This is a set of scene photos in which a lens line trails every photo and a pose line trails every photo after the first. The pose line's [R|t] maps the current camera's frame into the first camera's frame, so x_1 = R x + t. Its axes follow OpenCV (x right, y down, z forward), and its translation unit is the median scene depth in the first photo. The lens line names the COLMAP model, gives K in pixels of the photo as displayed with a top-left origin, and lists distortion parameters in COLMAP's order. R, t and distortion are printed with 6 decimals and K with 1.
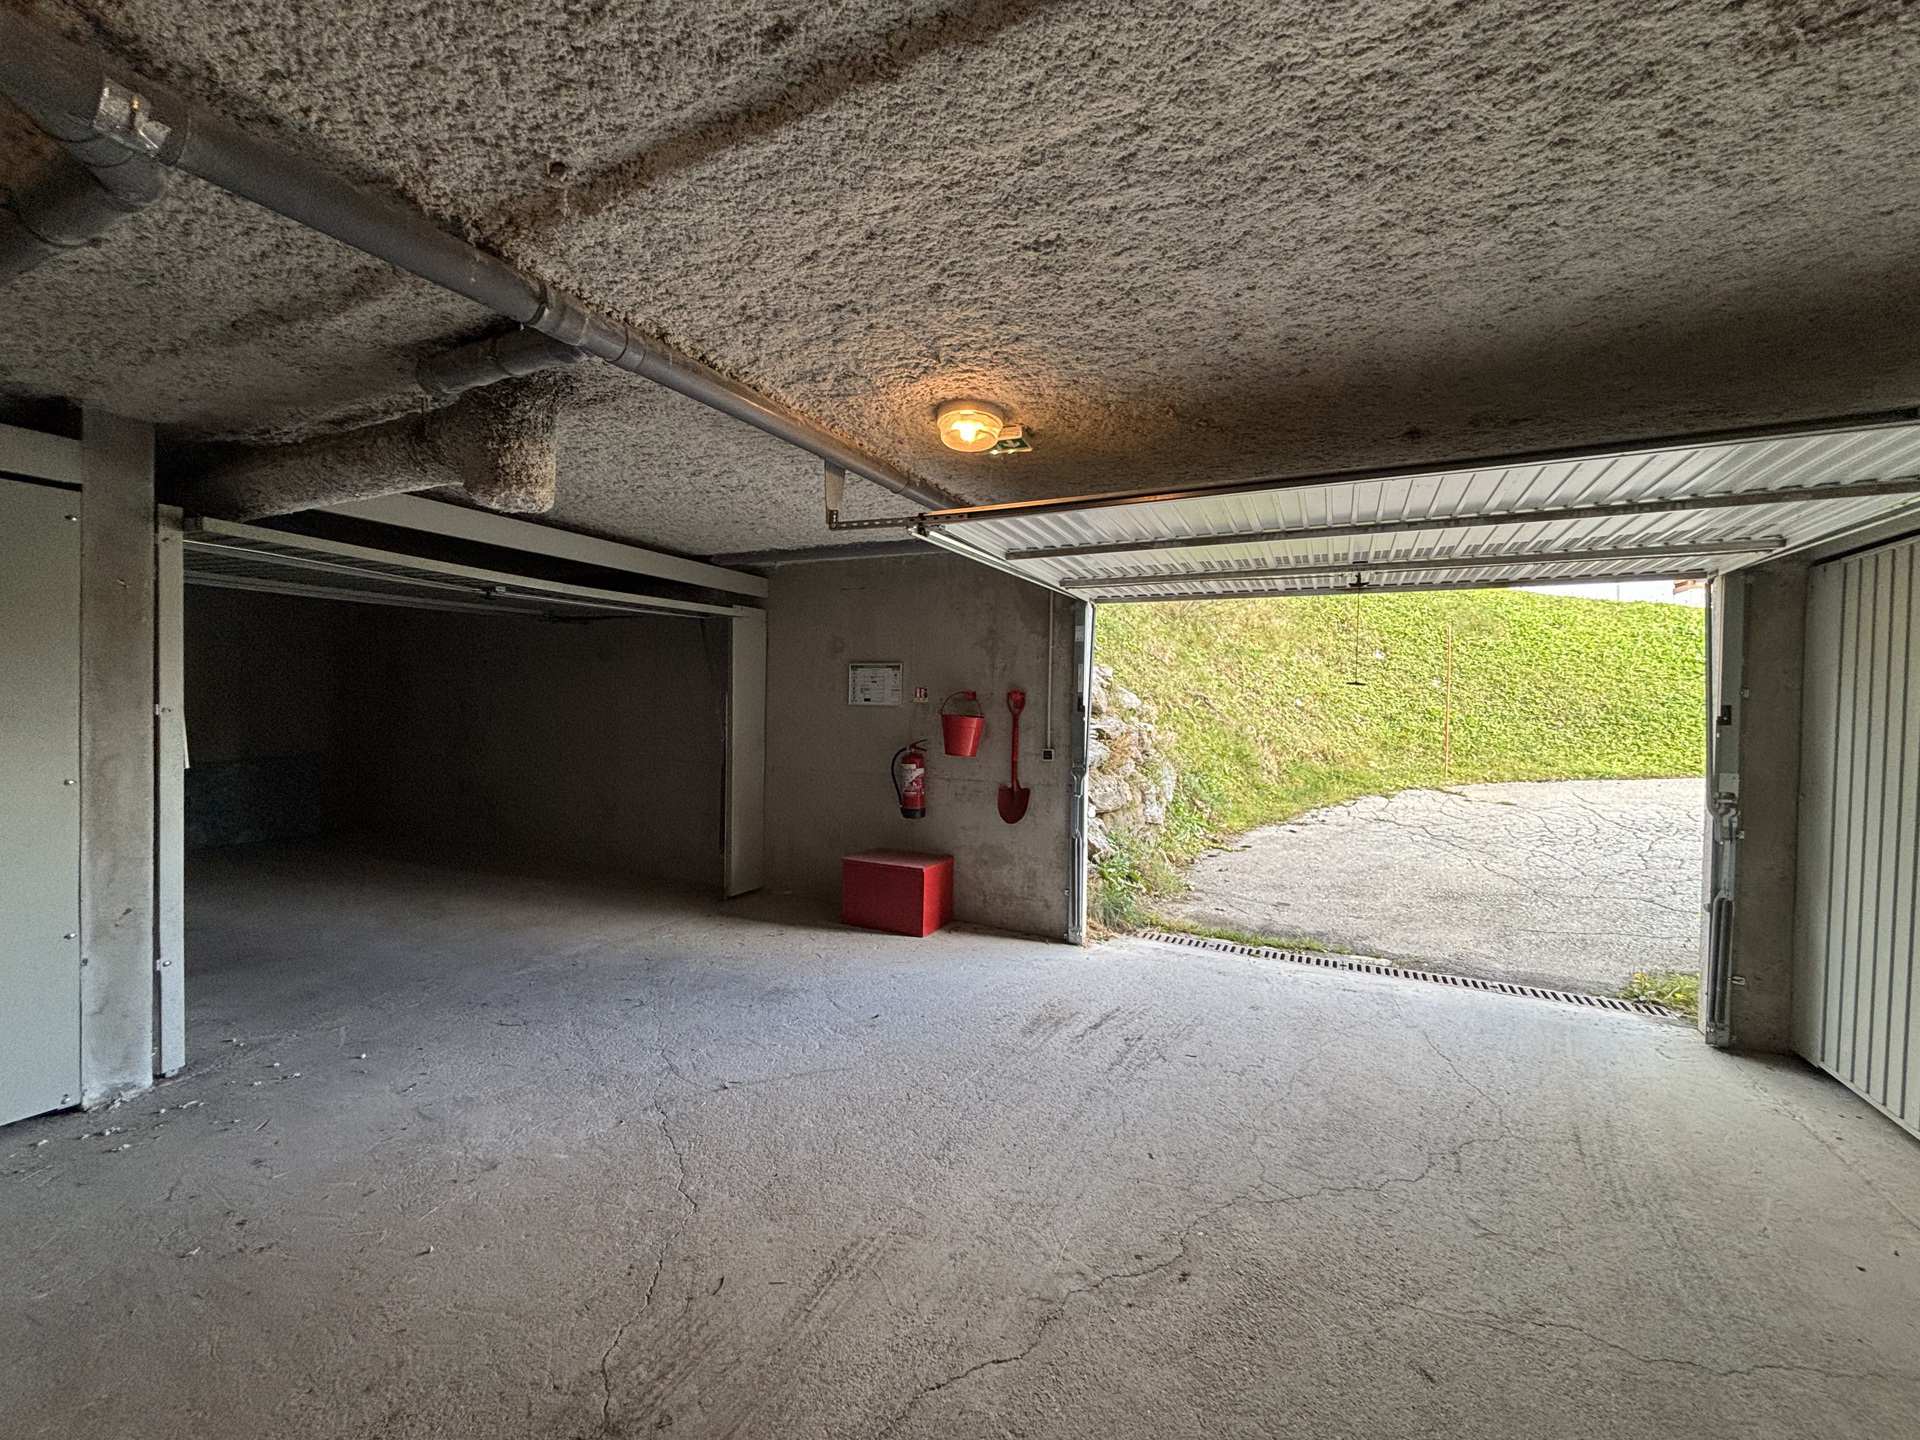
lens RADIAL K [[774.0, 0, 960.8], [0, 774.0, 721.5], [0, 0, 1]] dist [-0.000151, -0.000018]
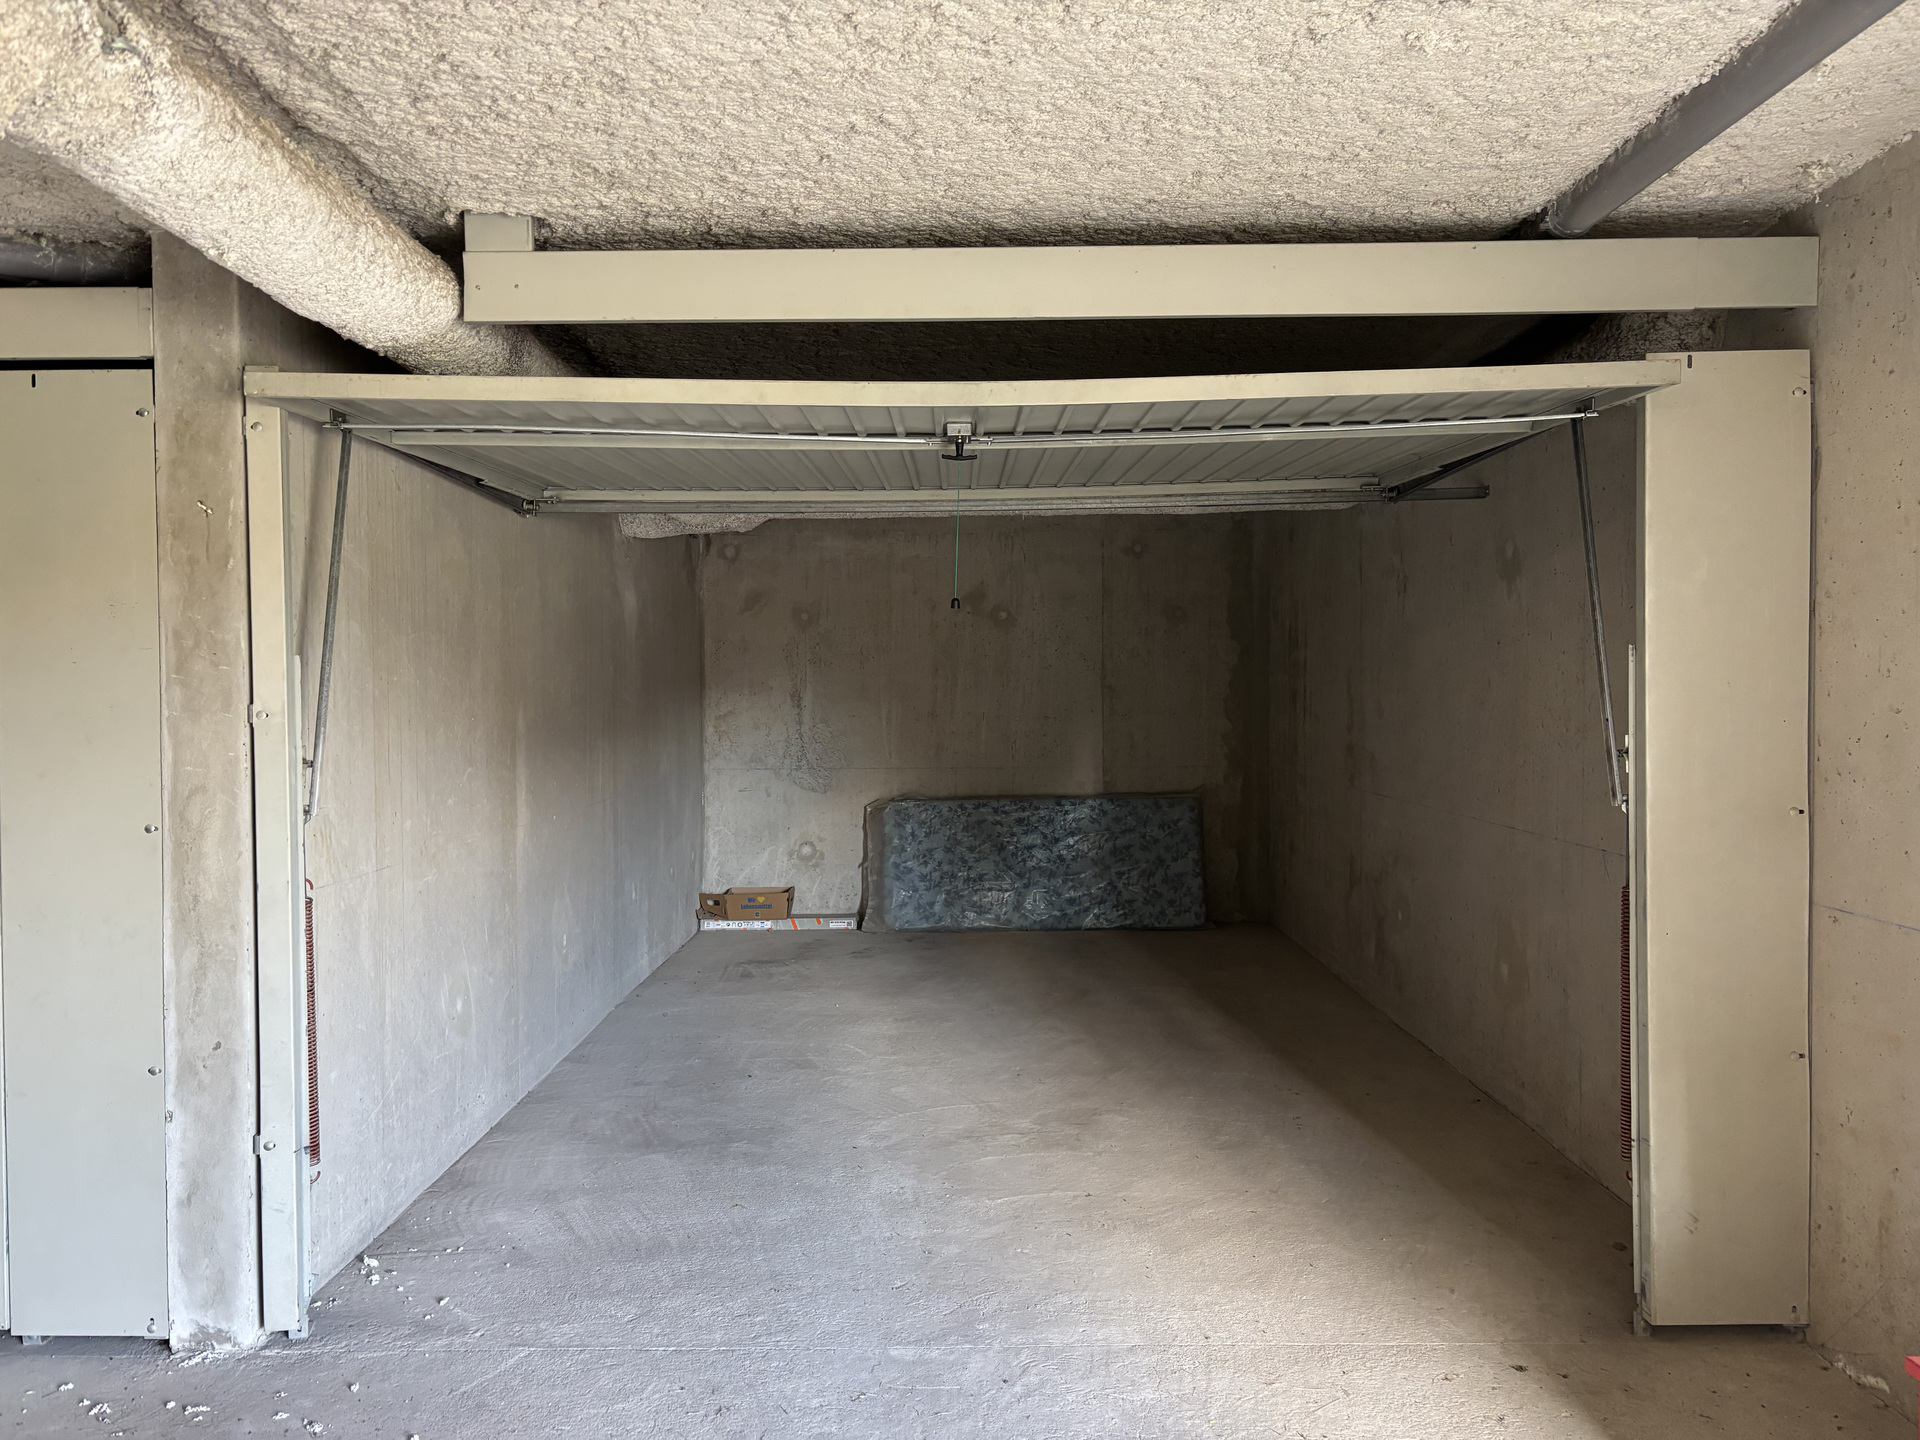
lens RADIAL K [[1473.1, 0, 960.5], [0, 1473.1, 717.7], [0, 0, 1]] dist [0.026378, -0.002600]
pose [[0.421156, -0.001081, -0.906988, 0.216624], [-0.005209, 0.999980, -0.003611, -0.010959], [0.906973, 0.006245, 0.421142, 0.985616]]
